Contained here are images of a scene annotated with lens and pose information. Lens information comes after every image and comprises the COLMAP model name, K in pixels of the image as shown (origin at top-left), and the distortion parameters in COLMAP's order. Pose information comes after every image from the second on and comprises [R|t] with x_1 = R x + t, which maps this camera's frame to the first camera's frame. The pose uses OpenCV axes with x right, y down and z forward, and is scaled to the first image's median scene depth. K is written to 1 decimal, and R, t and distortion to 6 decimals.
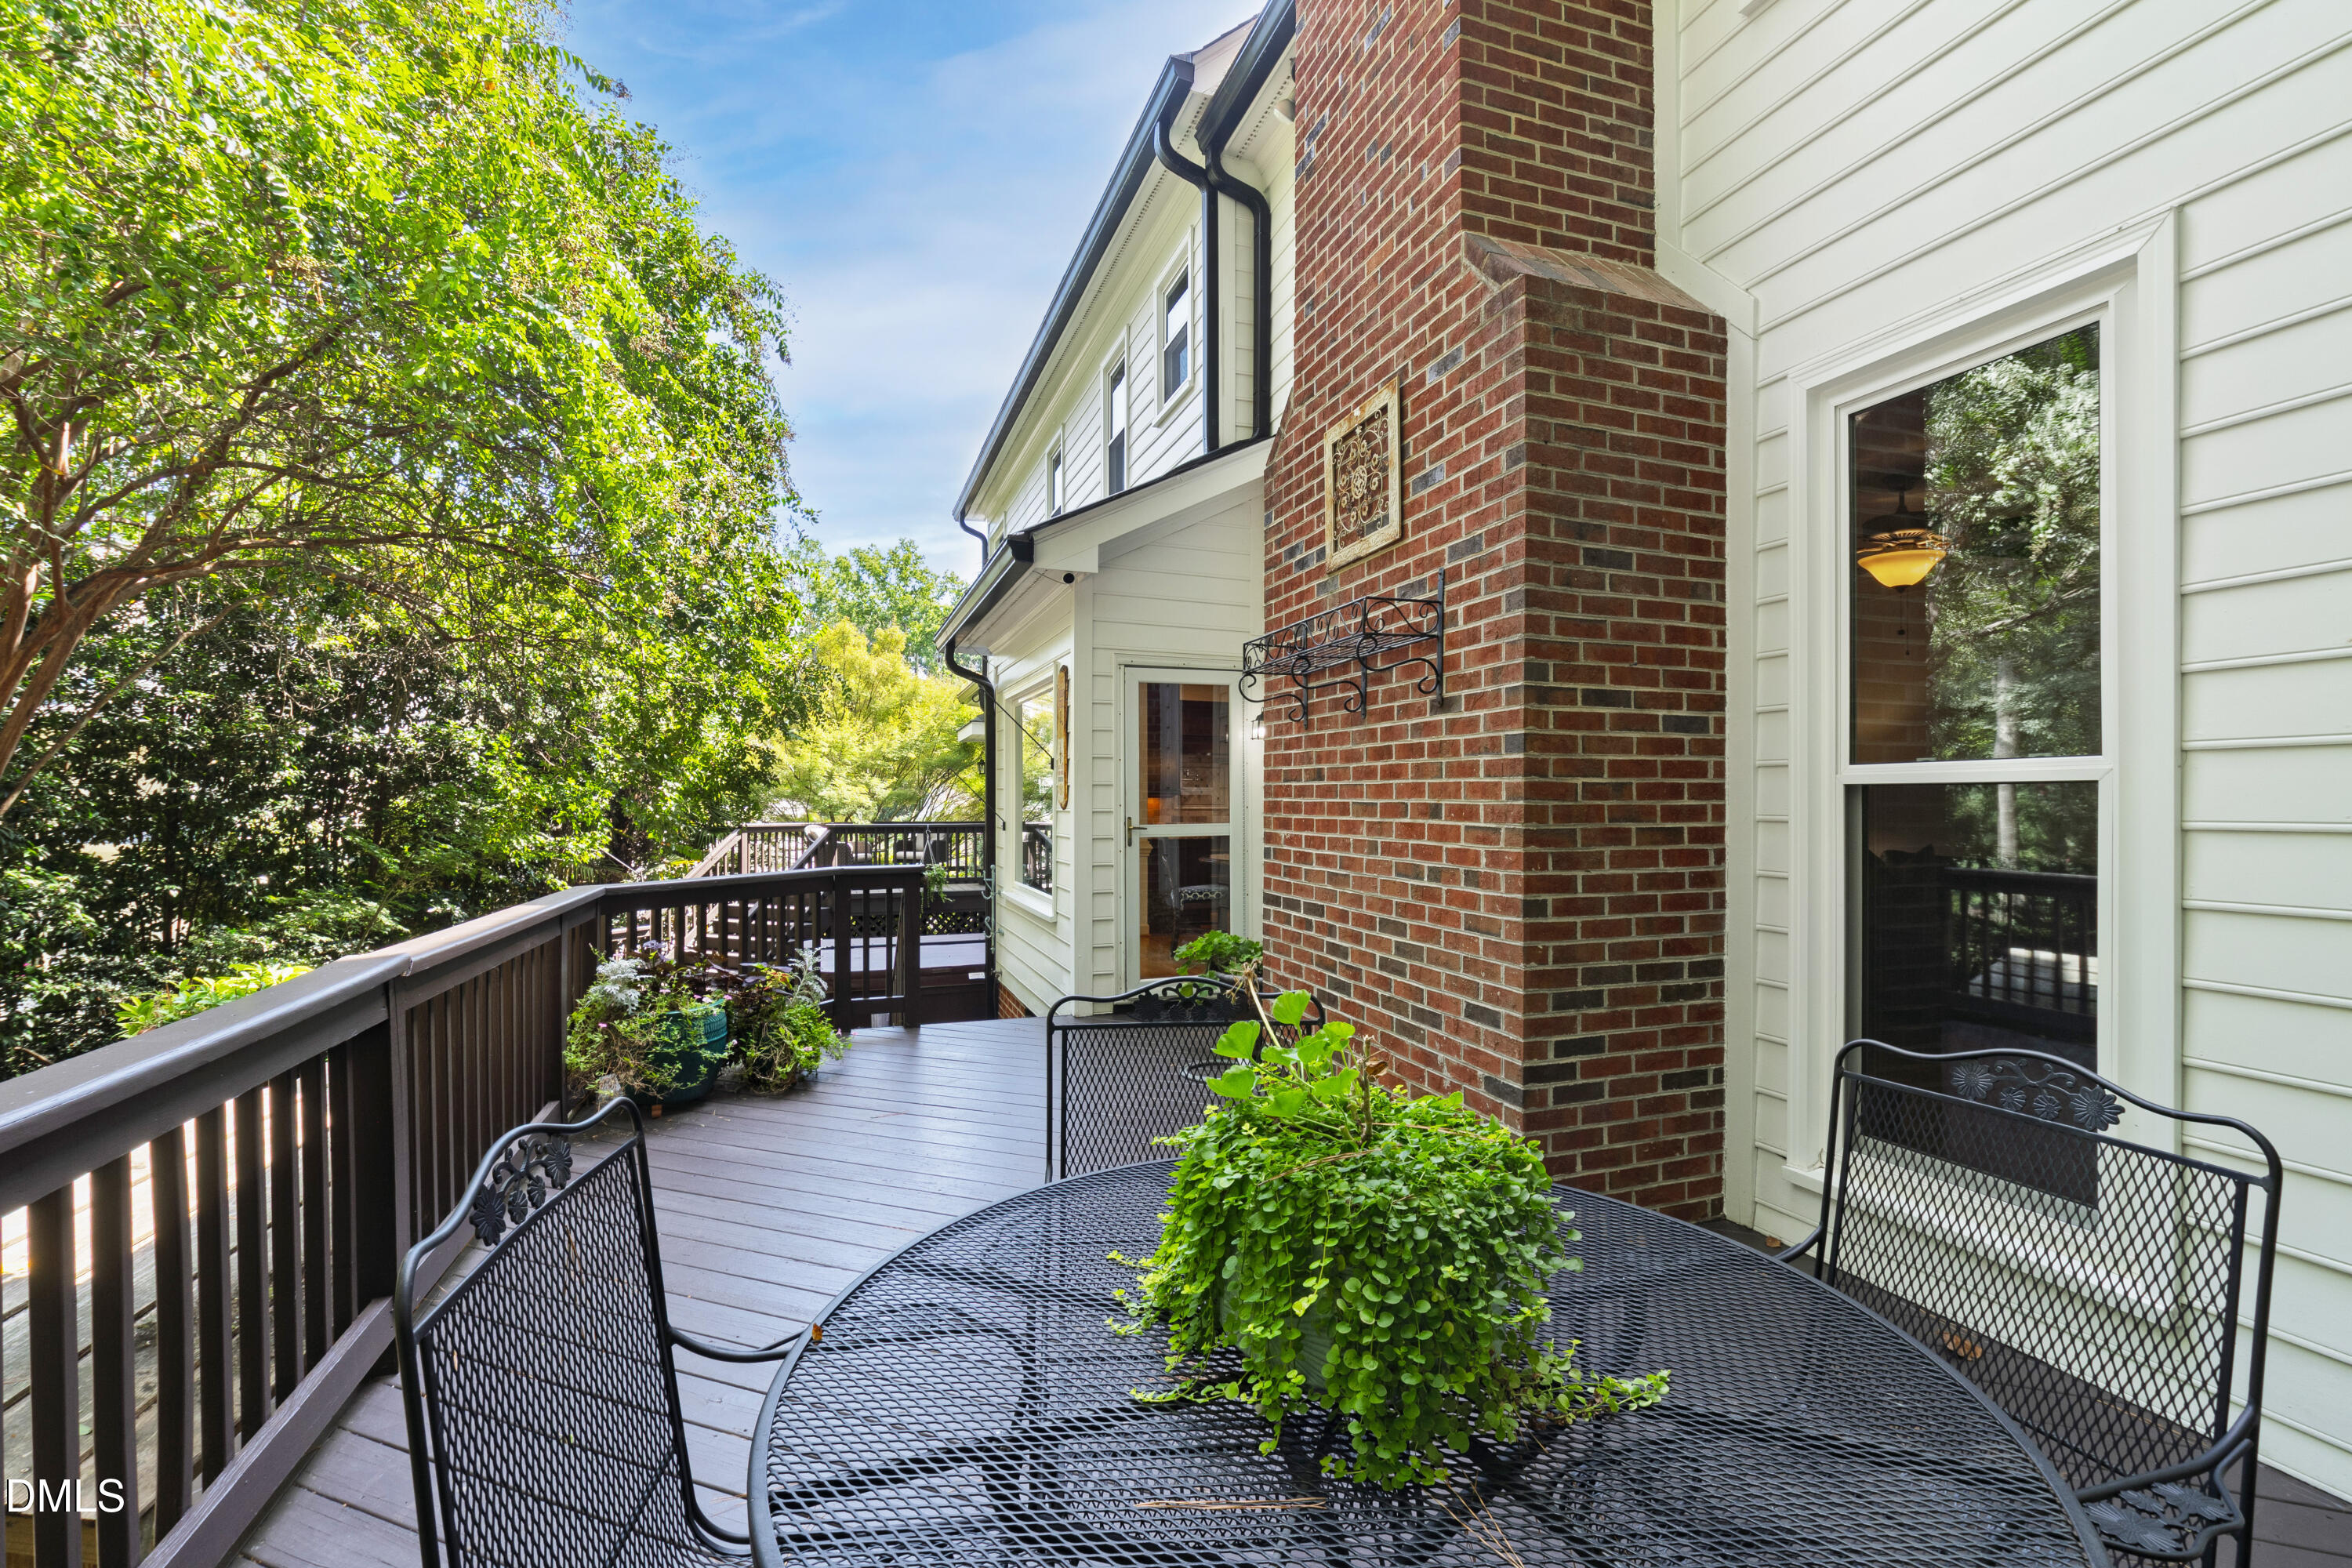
lens RADIAL K [[1023.1, 0, 1175.2], [0, 1023.1, 796.4], [0, 0, 1]] dist [-0.012889, -0.000023]
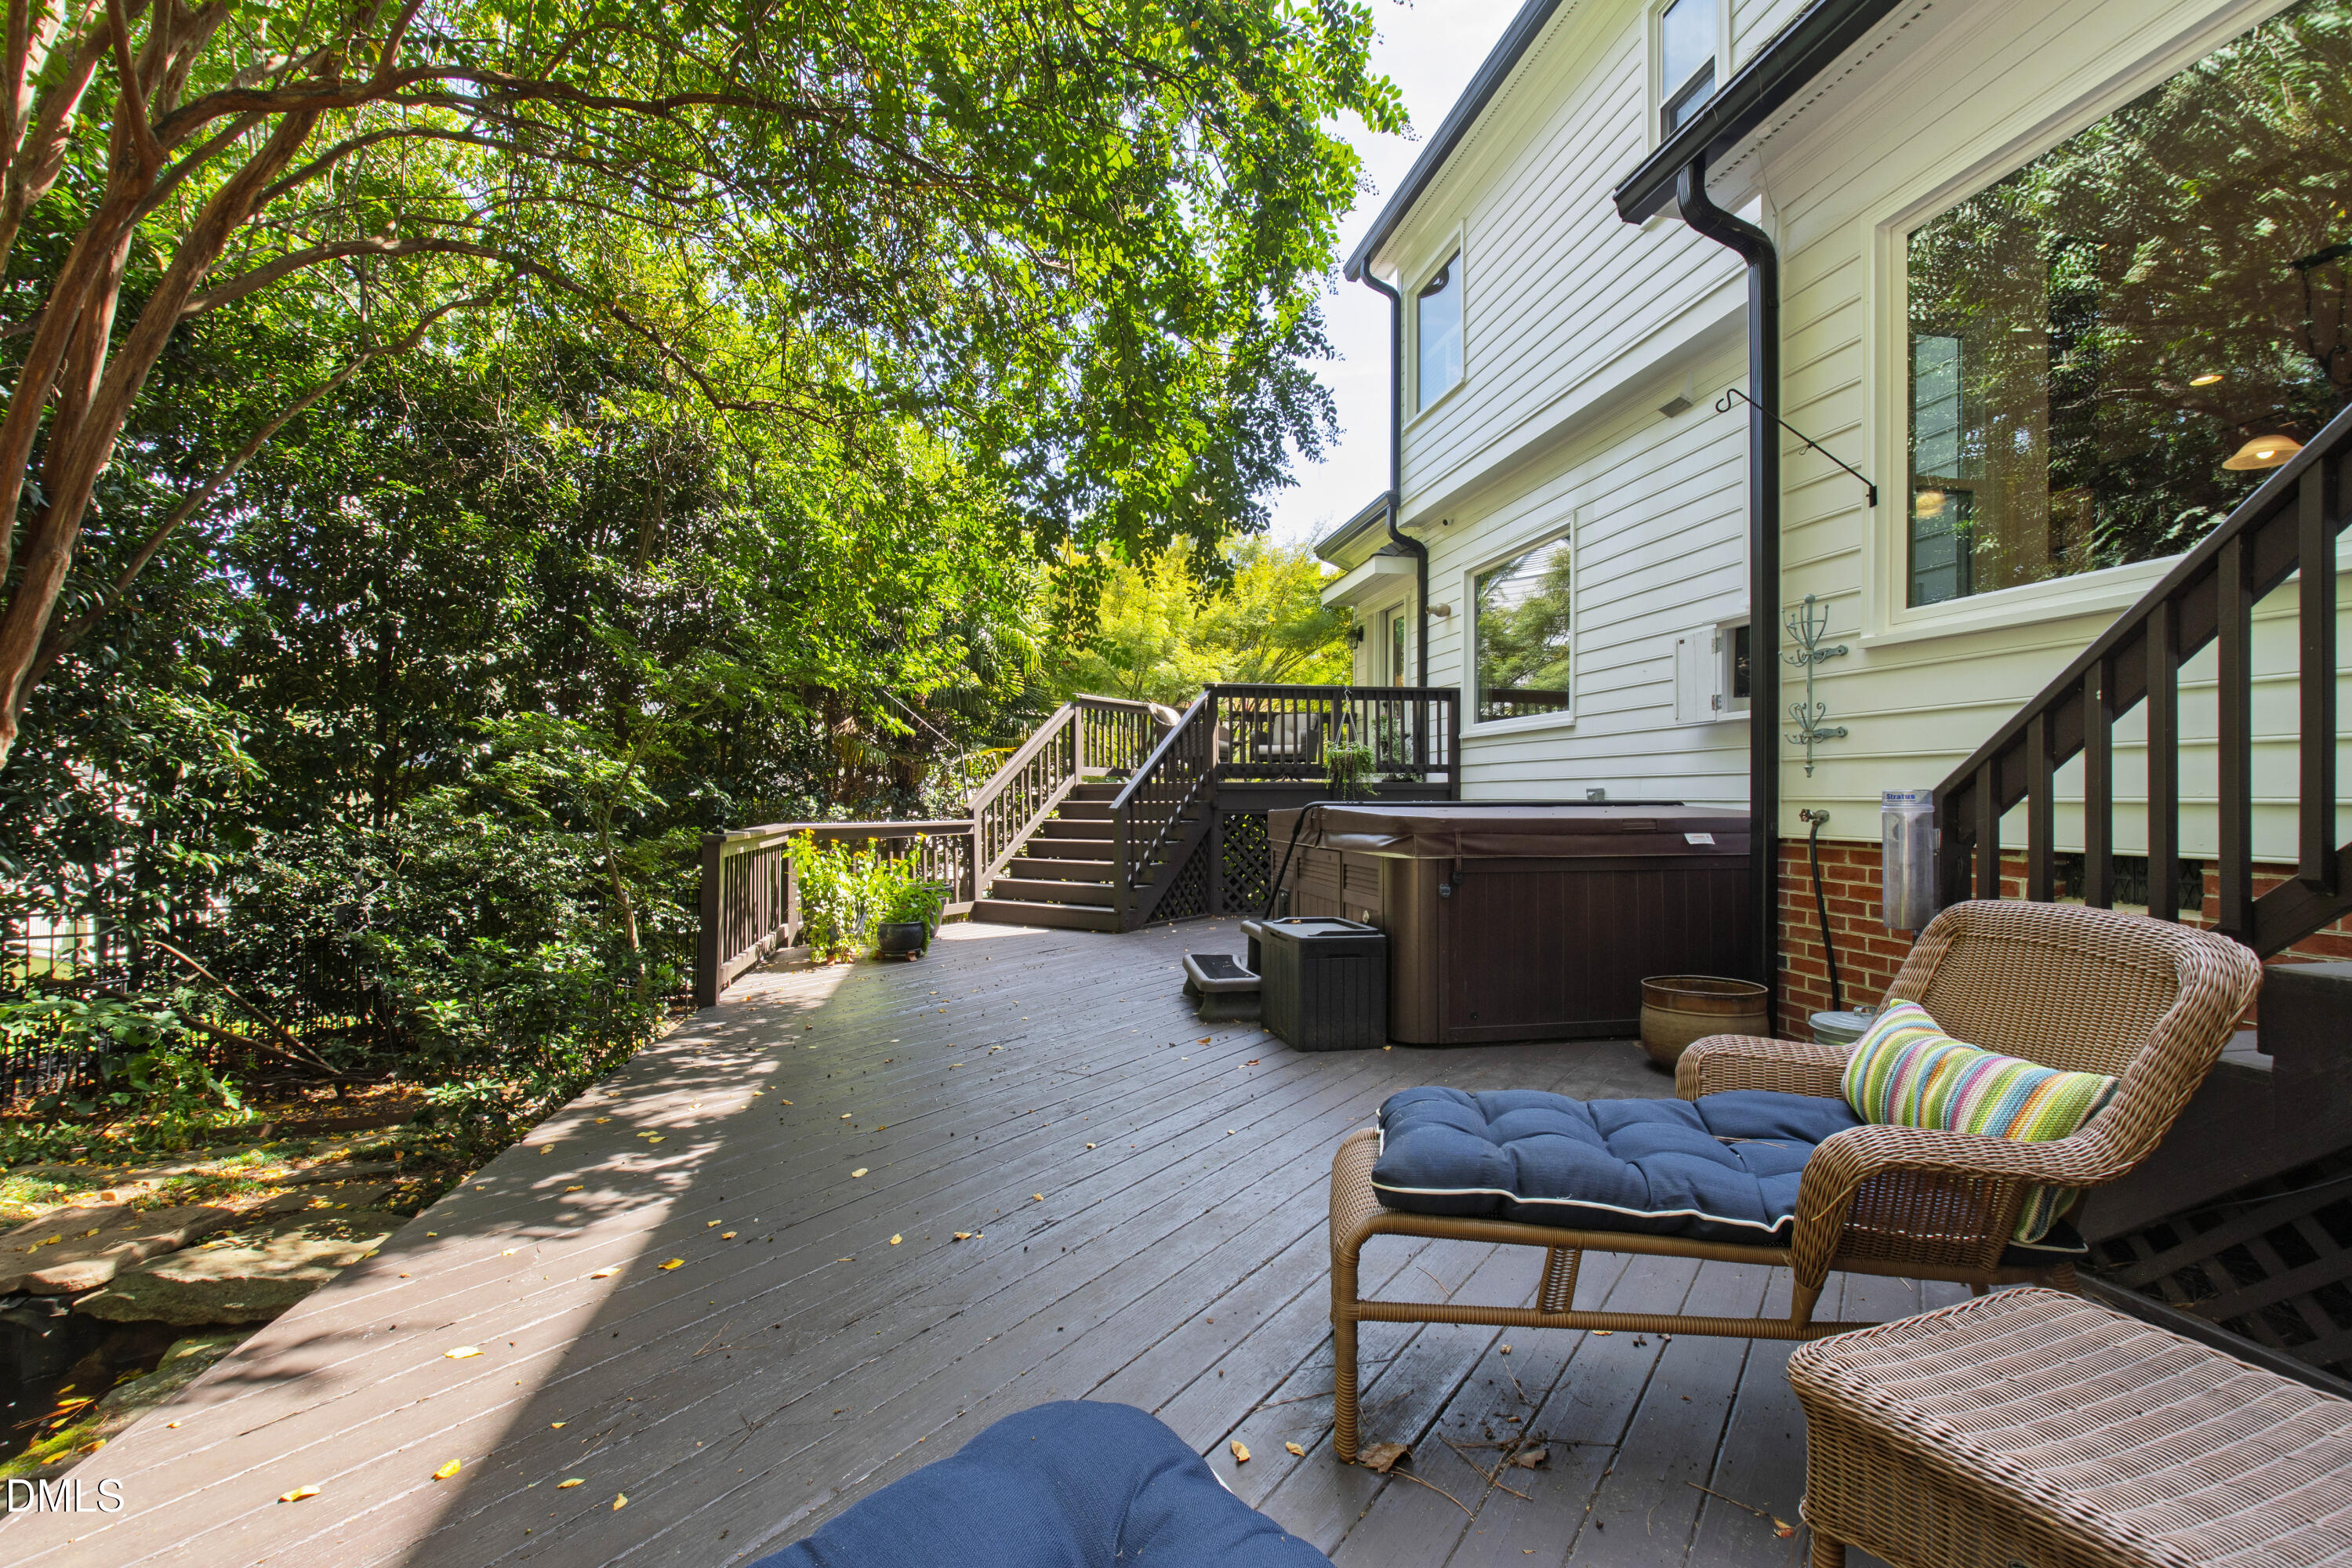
lens RADIAL K [[1023.1, 0, 1165.4], [0, 1023.1, 800.6], [0, 0, 1]] dist [-0.012889, -0.000023]
pose [[0.988860, -0.000031, -0.148847, -0.275896], [0.001248, 0.999967, 0.008084, 0.107451], [0.148842, -0.008180, 0.988827, 0.312505]]
